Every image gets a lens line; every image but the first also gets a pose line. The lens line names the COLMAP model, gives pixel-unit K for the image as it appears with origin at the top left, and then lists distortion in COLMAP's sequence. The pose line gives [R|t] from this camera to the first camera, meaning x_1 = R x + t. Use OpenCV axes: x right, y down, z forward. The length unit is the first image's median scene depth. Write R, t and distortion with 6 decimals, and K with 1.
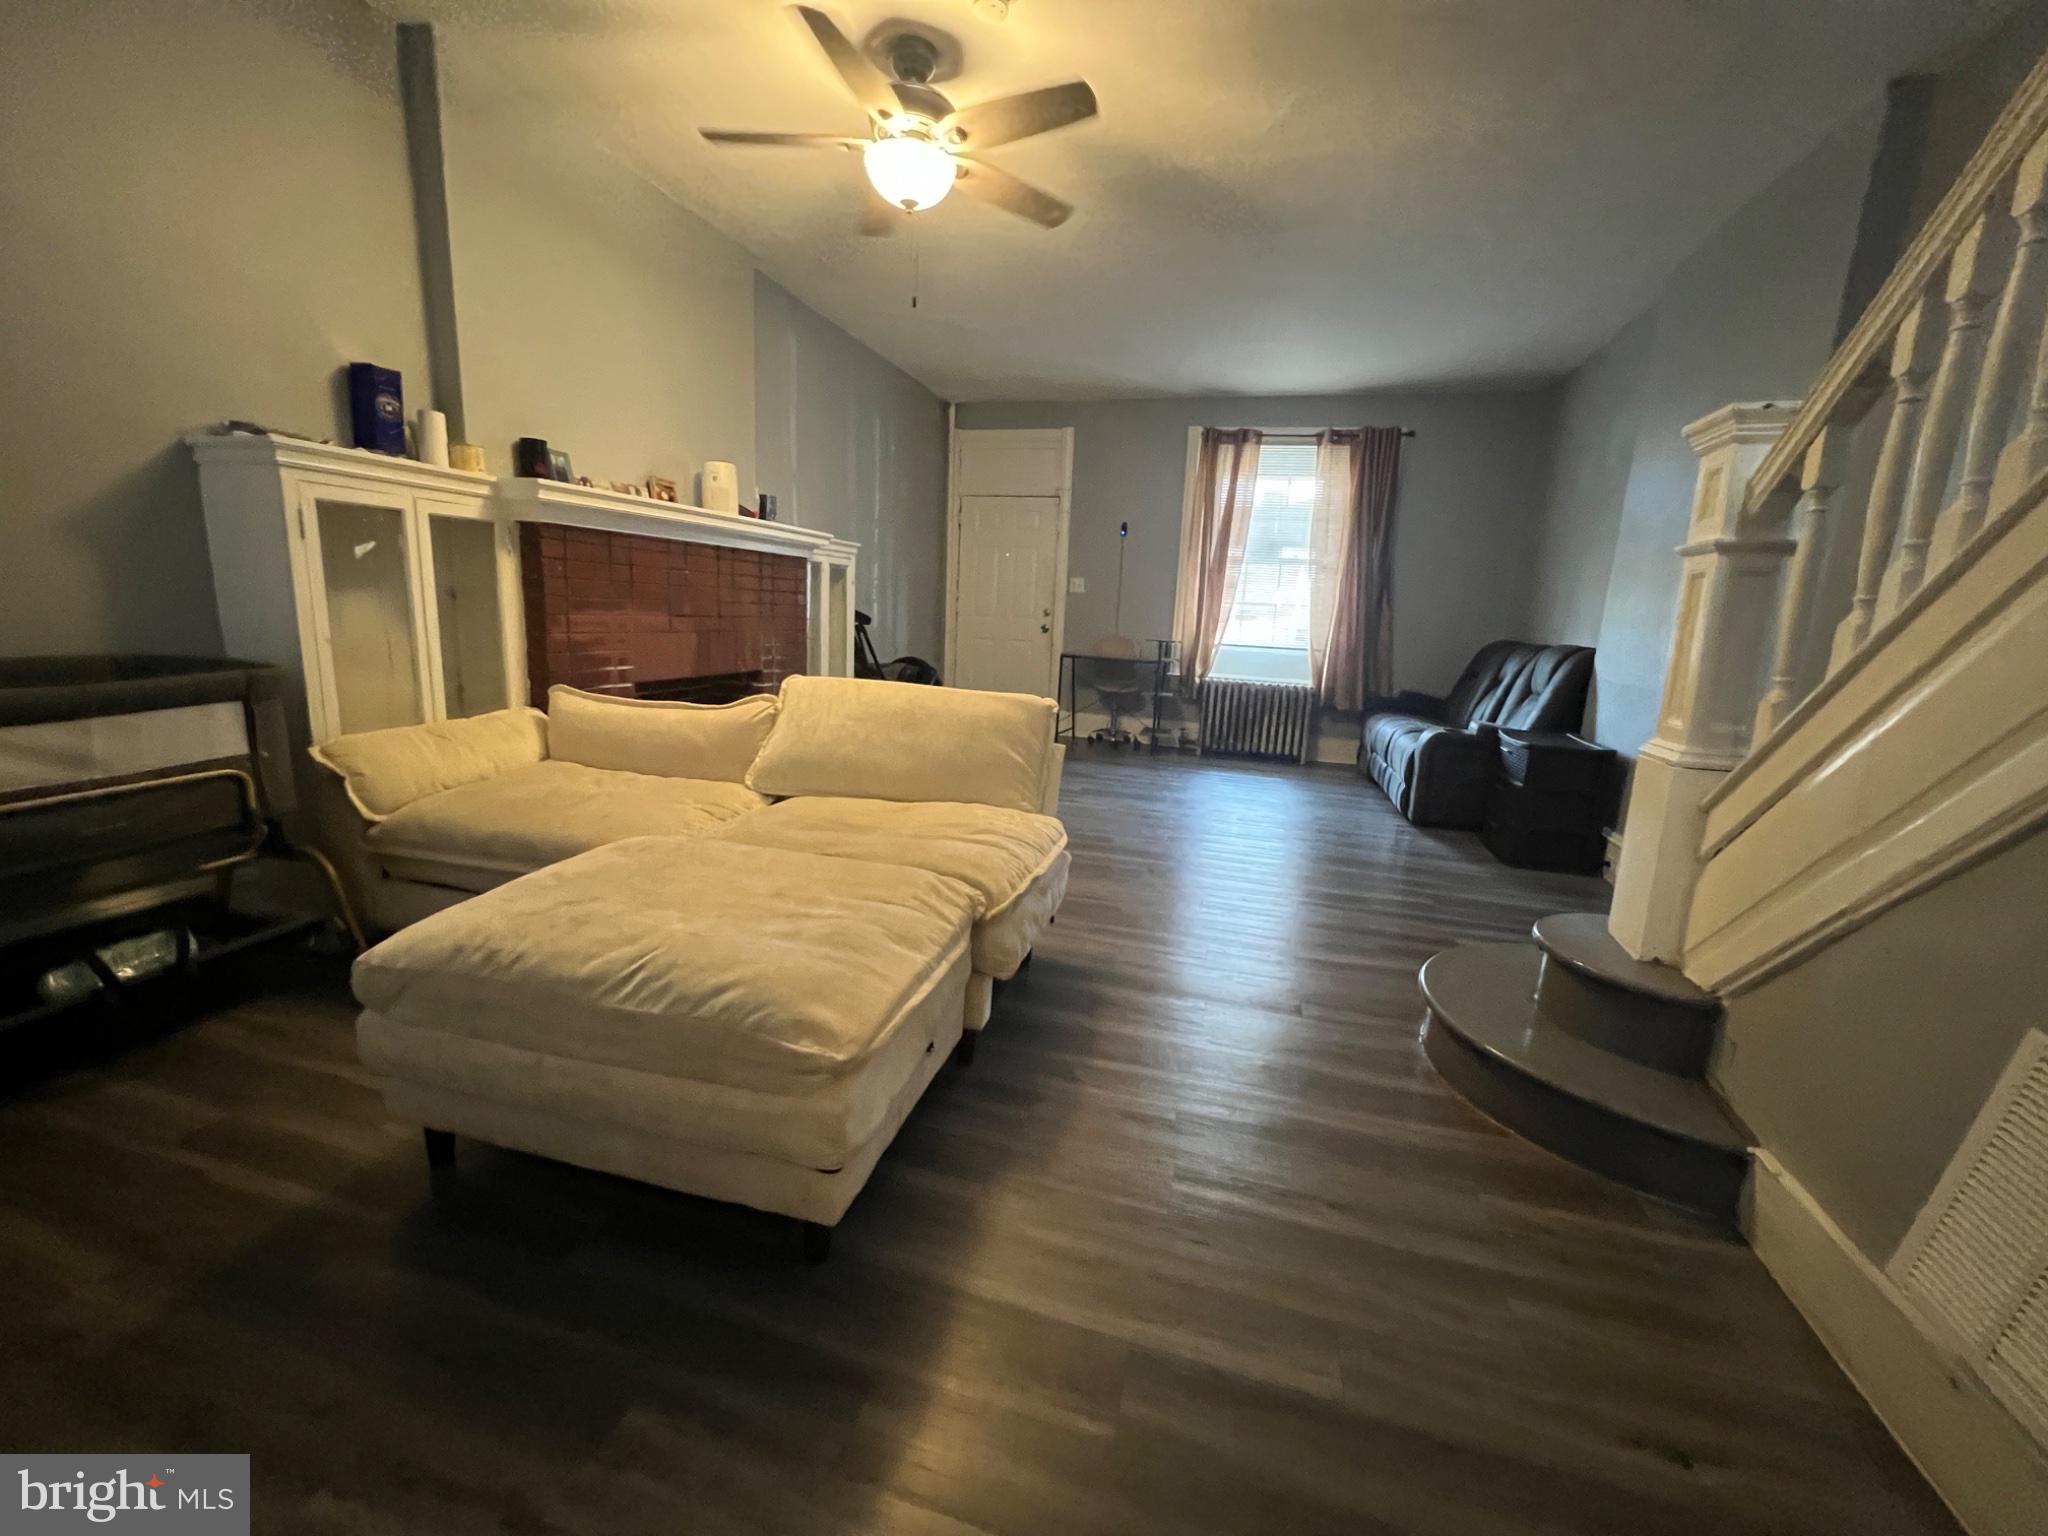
lens RADIAL K [[818.7, 0, 1026.4], [0, 818.7, 770.2], [0, 0, 1]] dist [-0.002500, 0.000422]
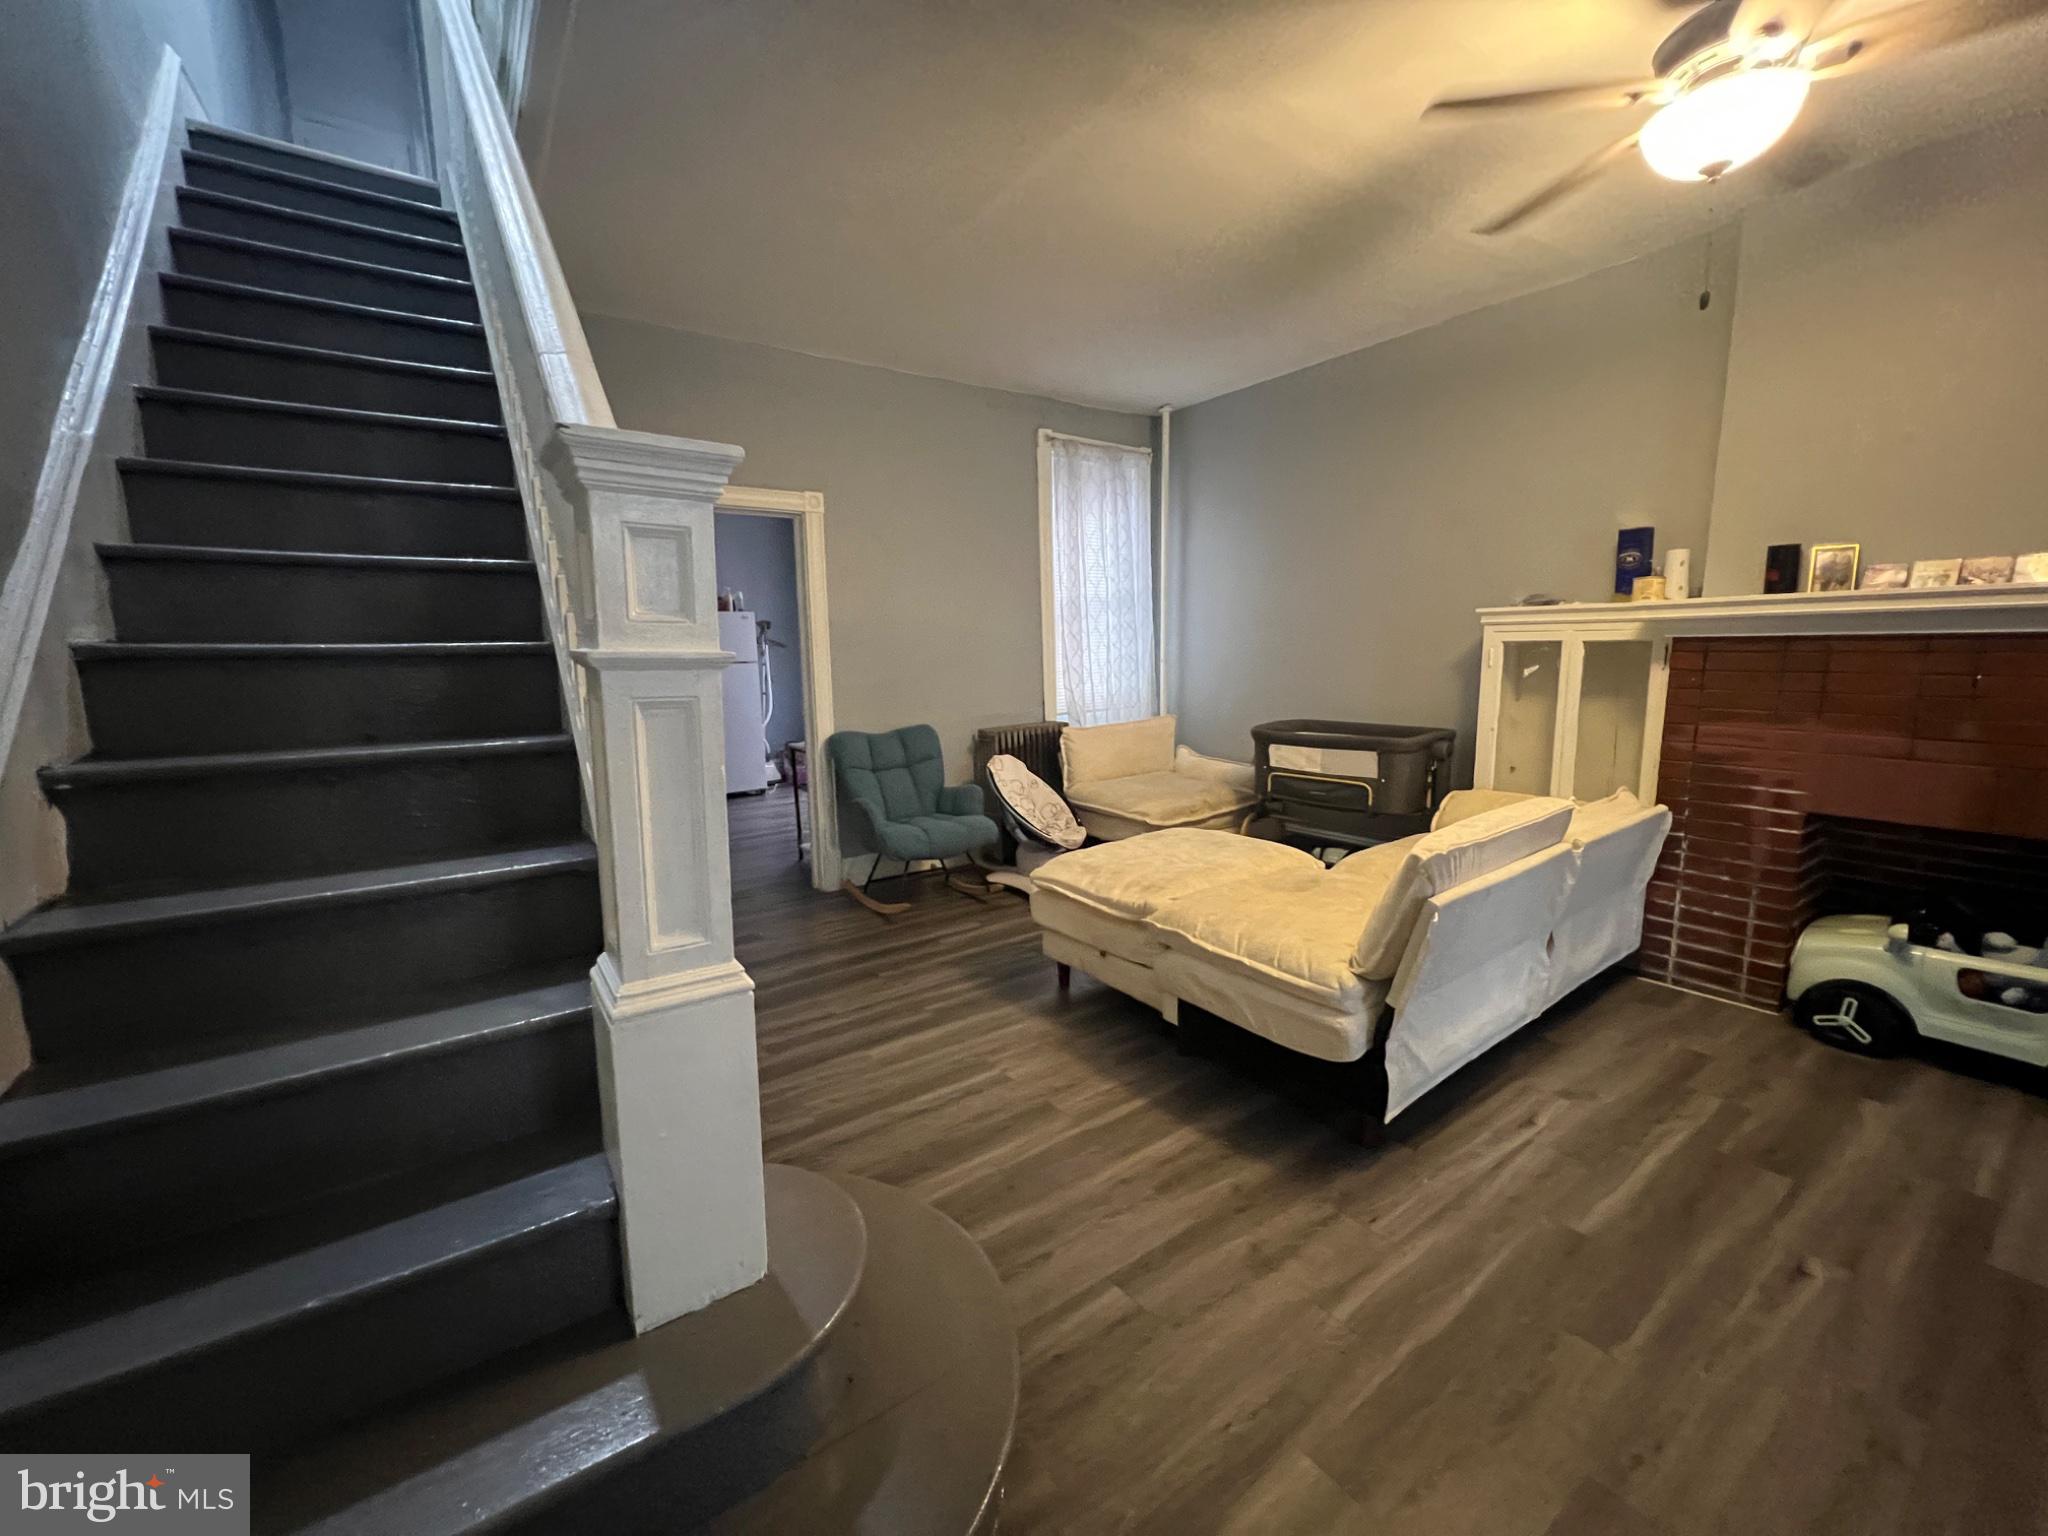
lens RADIAL K [[818.7, 0, 1025.6], [0, 818.7, 768.5], [0, 0, 1]] dist [-0.002500, 0.000422]
pose [[-0.631510, 0.075153, -0.771717, 0.676026], [-0.167546, 0.958551, 0.230454, -0.216666], [0.757049, 0.274832, -0.592743, 0.924438]]
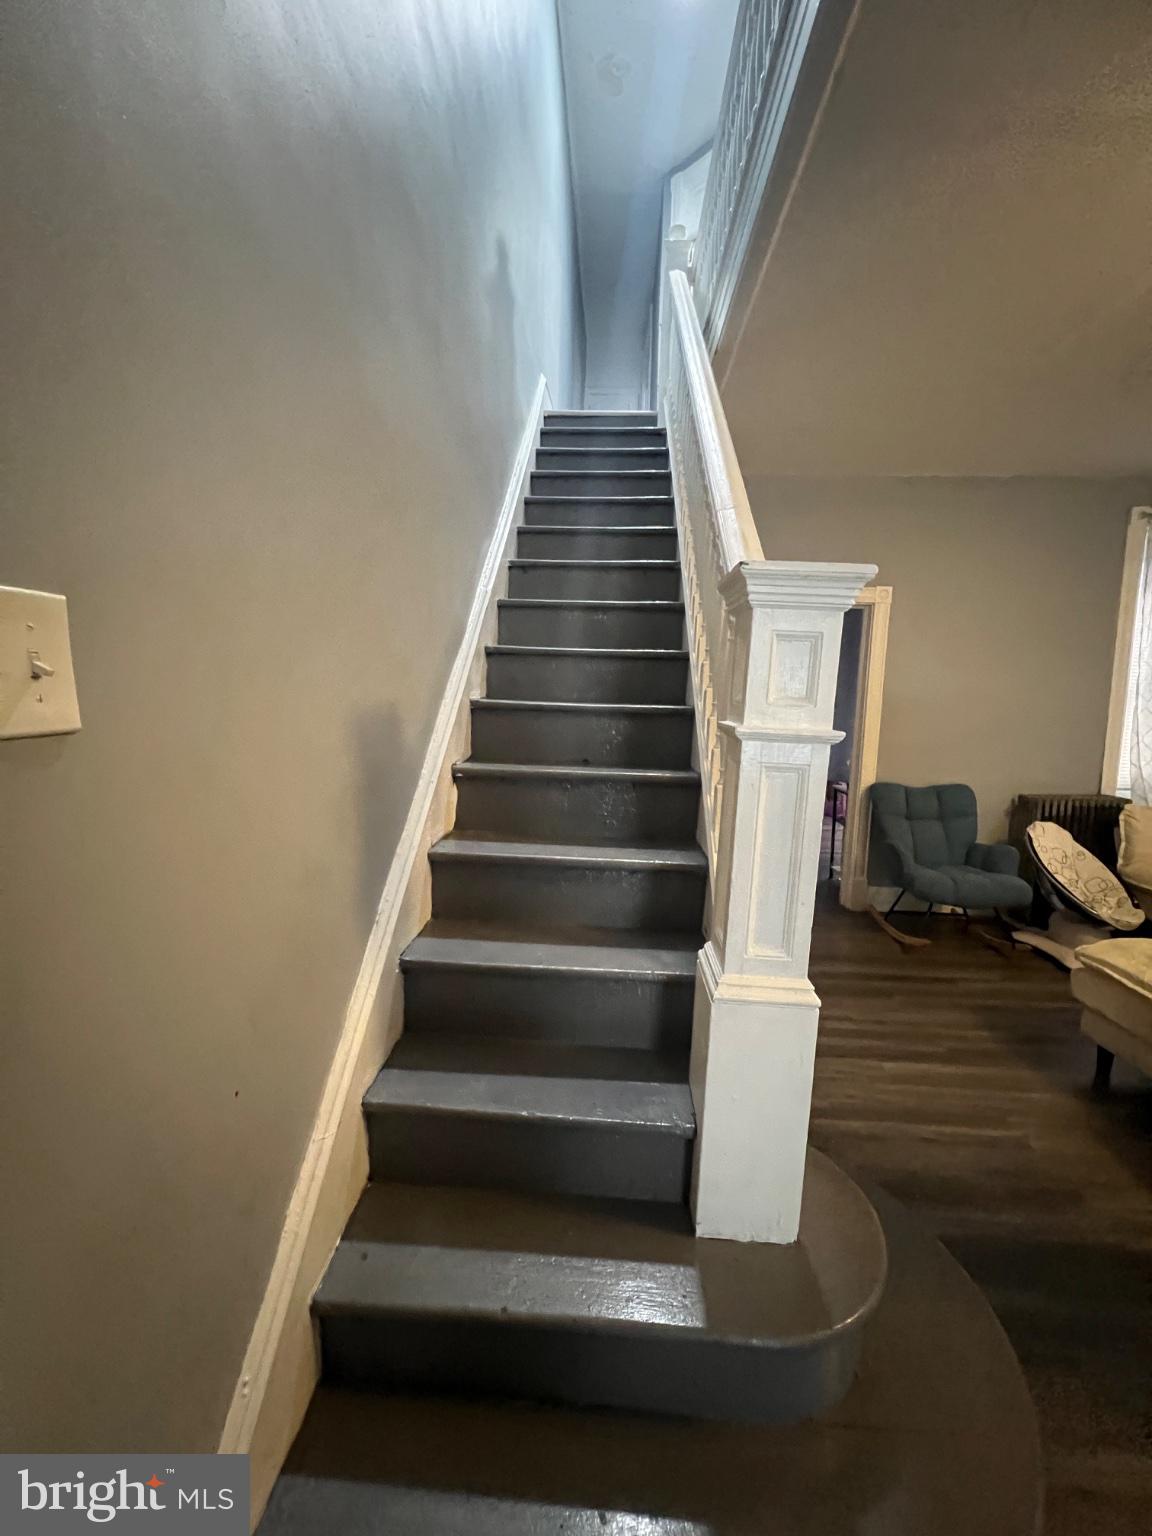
lens RADIAL K [[614.0, 0, 575.8], [0, 614.0, 769.4], [0, 0, 1]] dist [-0.002500, 0.000422]
pose [[-0.973727, -0.051663, -0.221782, 0.687334], [-0.116733, 0.949470, 0.291340, -0.221355], [0.195524, 0.309575, -0.930556, 0.884904]]
